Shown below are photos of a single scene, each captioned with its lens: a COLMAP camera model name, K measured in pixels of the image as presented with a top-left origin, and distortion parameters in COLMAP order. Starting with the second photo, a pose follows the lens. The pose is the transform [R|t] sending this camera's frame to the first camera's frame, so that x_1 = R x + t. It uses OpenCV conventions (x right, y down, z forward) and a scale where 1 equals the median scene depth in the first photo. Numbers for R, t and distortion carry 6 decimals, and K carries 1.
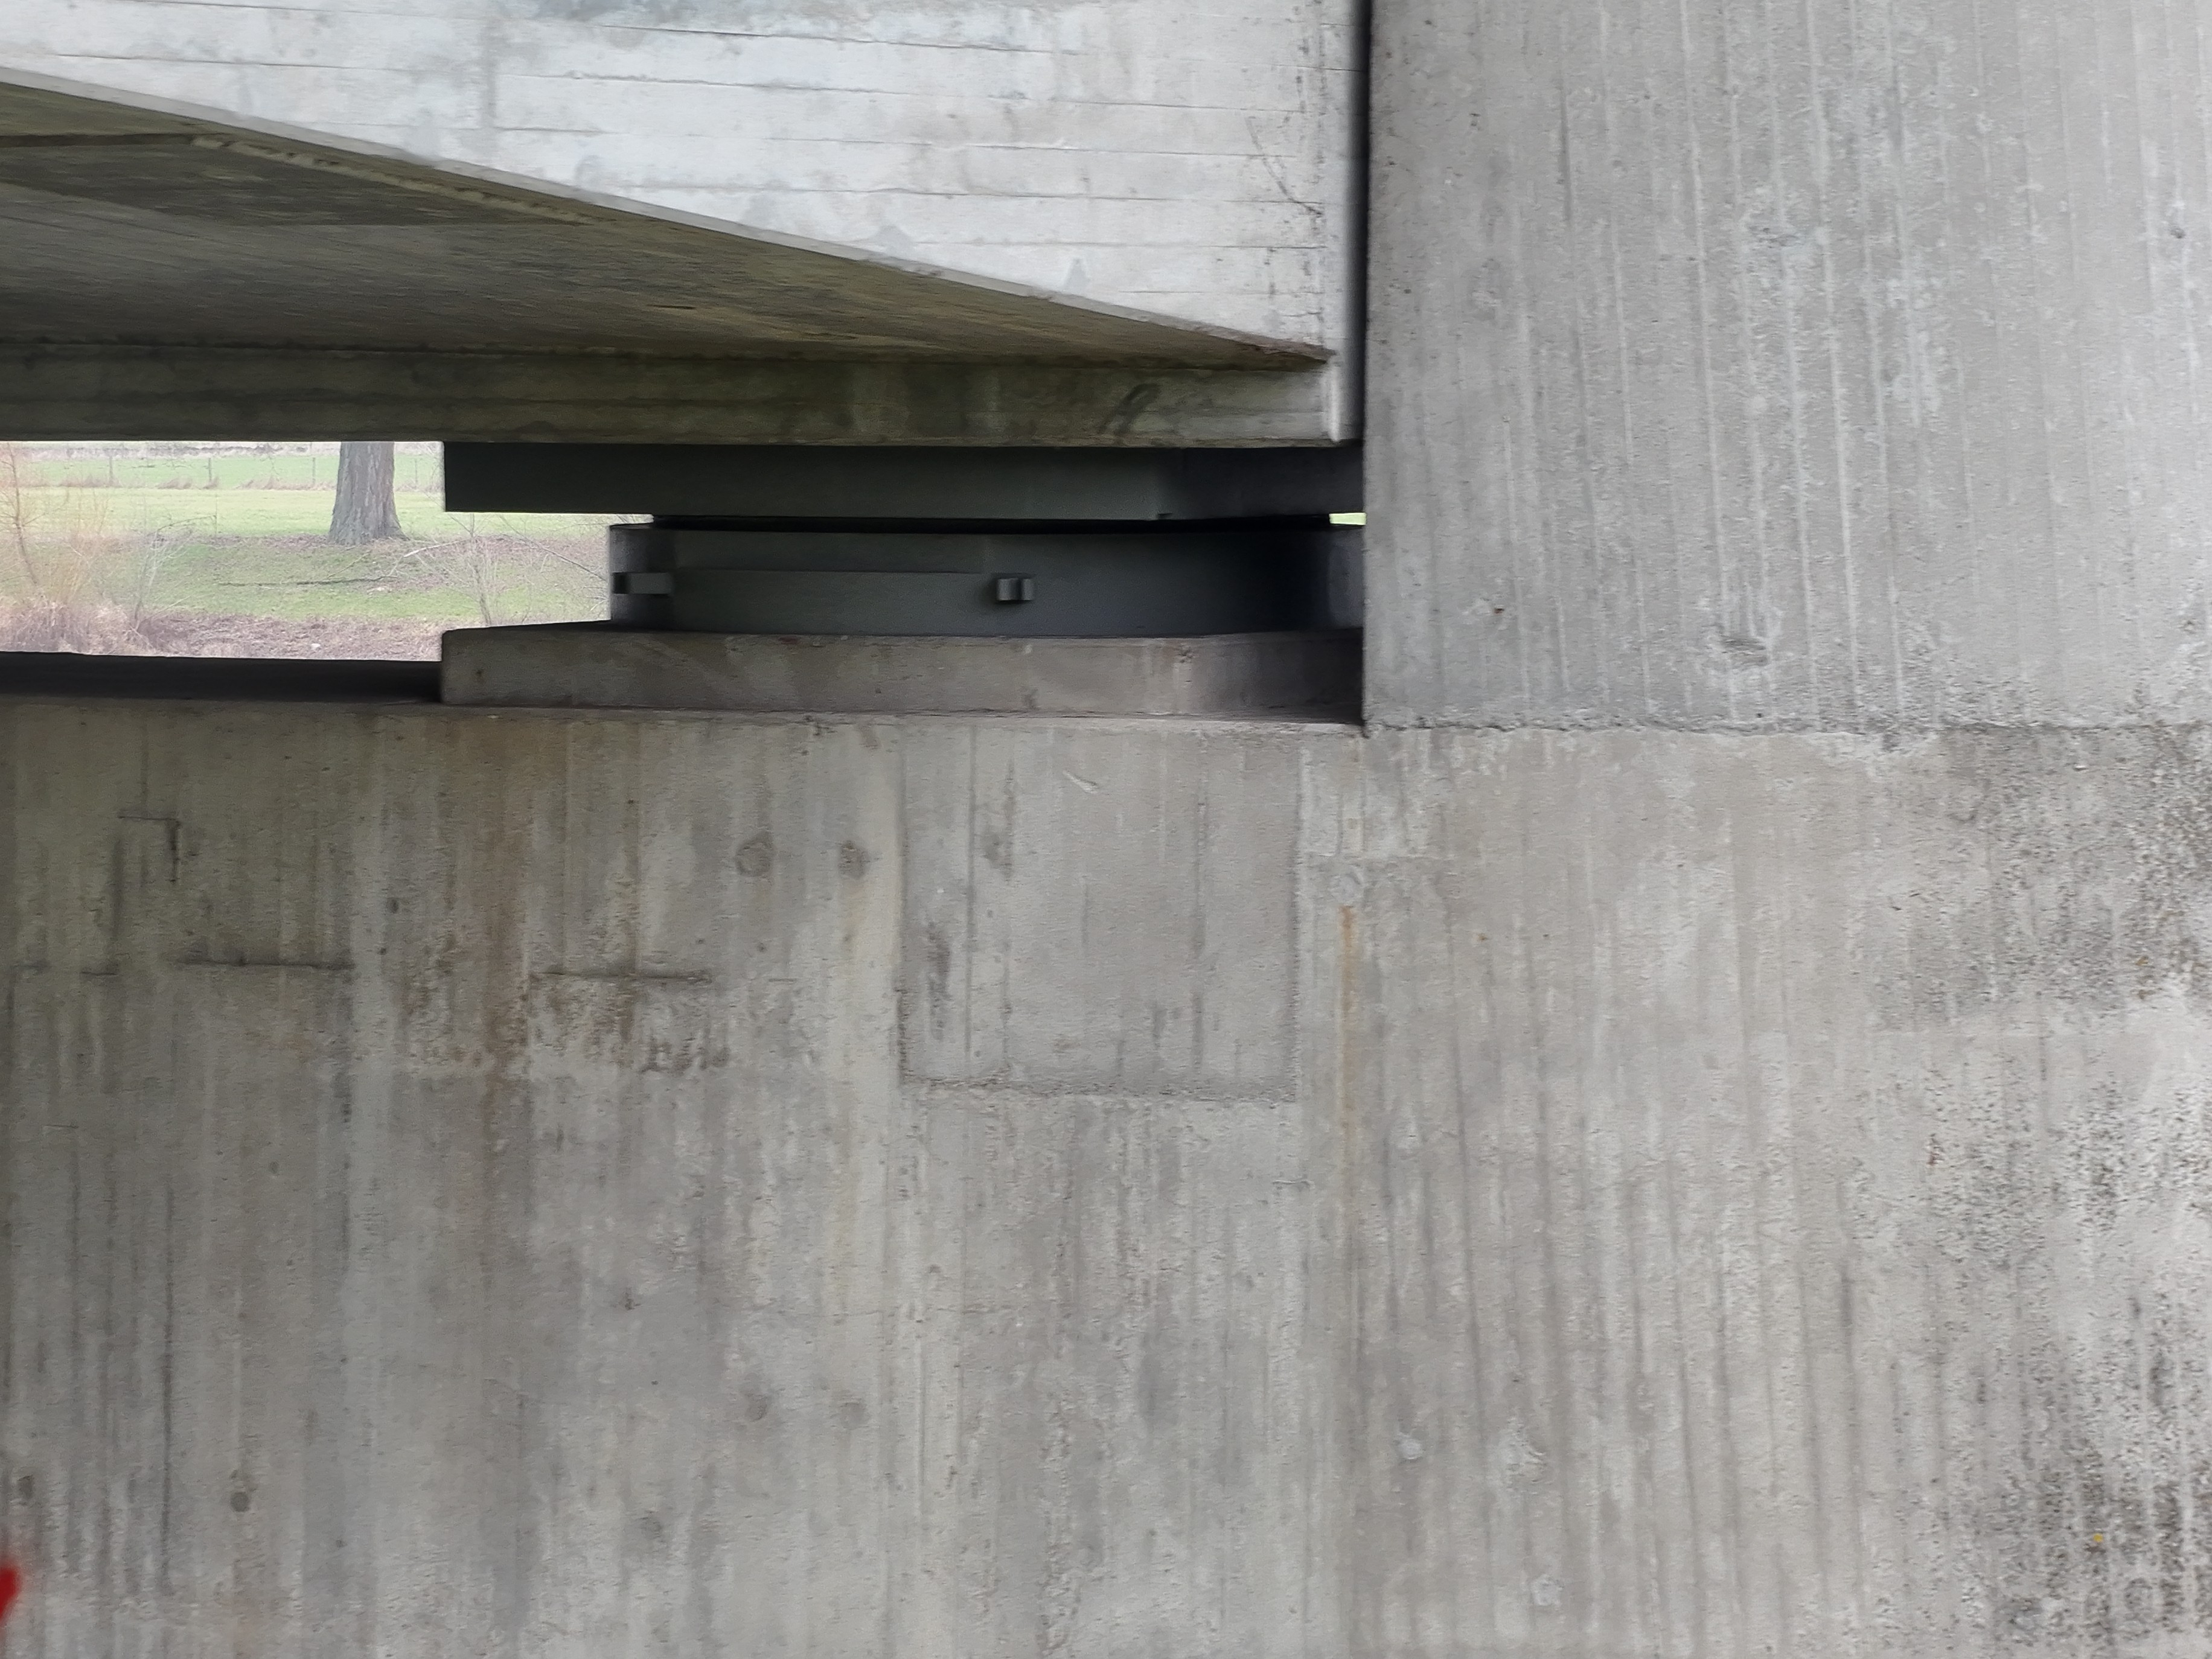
lens RADIAL K [[7975.7, 0, 1105.3], [0, 7975.7, 829.0], [0, 0, 1]] dist [0.687861, -22.845628]
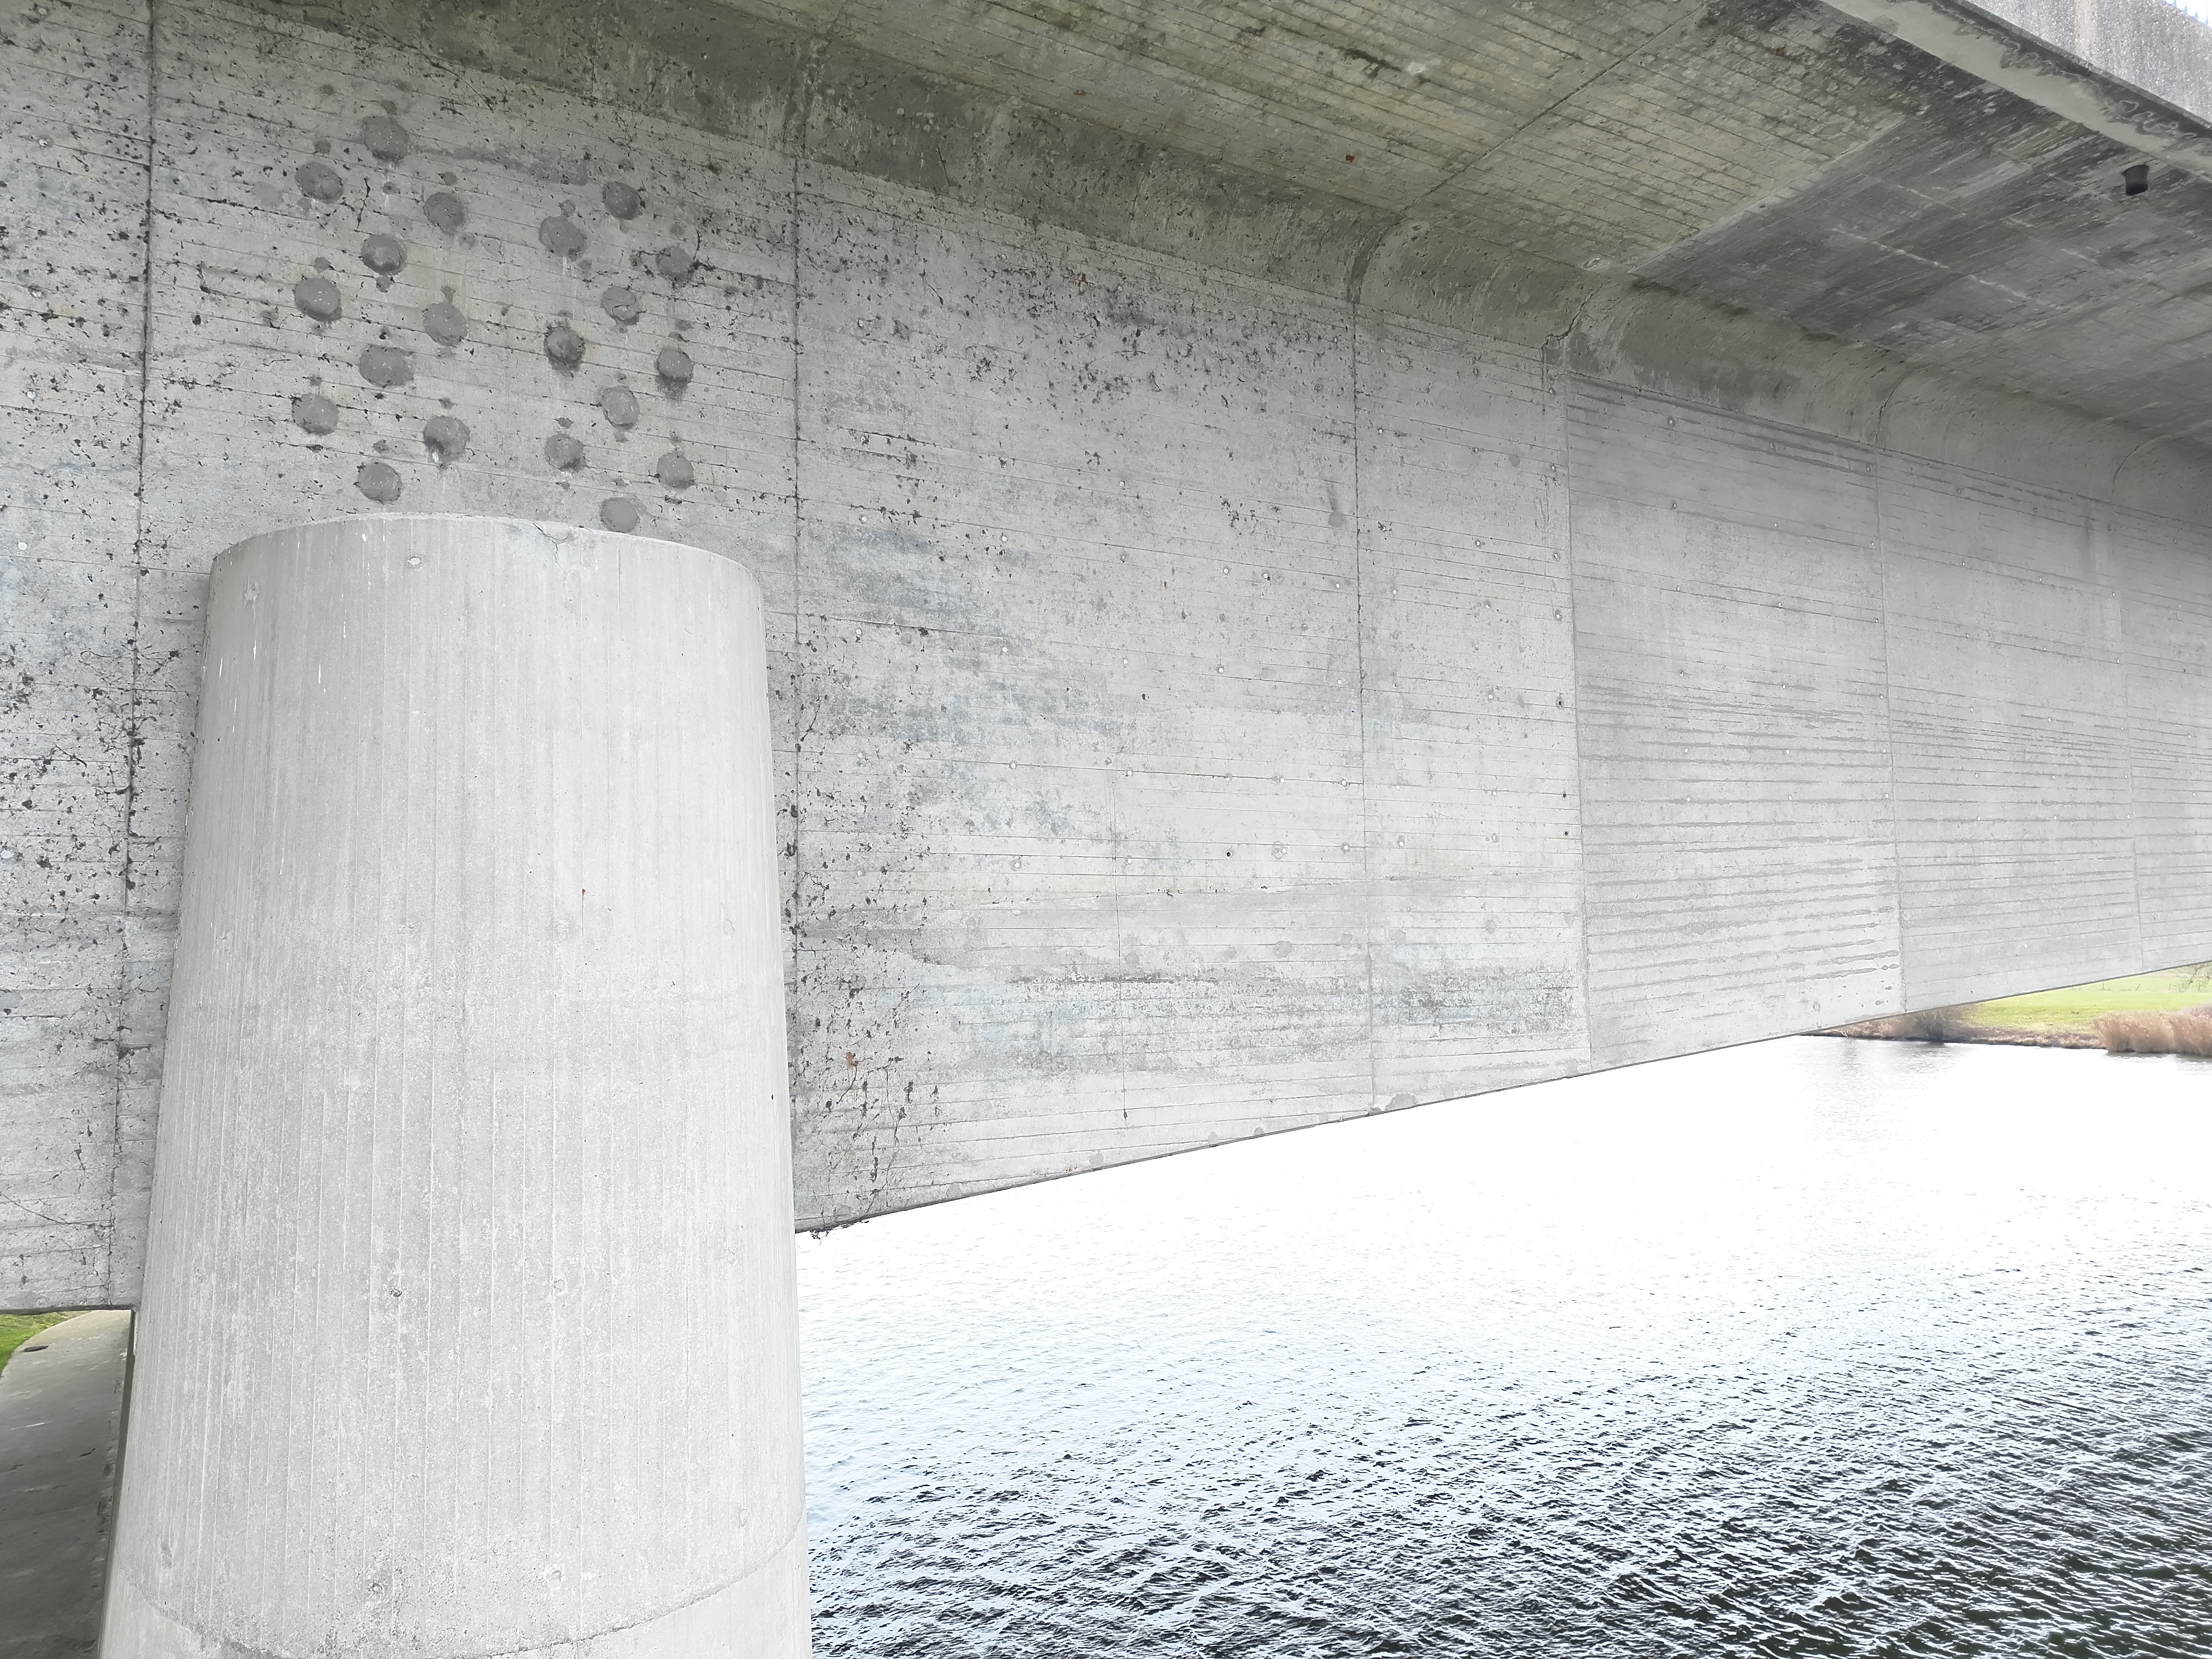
lens RADIAL K [[1532.3, 0, 1093.7], [0, 1532.3, 827.4], [0, 0, 1]] dist [0.089052, -0.079678]
pose [[0.841719, -0.049850, -0.537610, 0.389094], [-0.024326, 0.991216, -0.129997, -0.122437], [0.539368, 0.122499, 0.833112, 0.816207]]
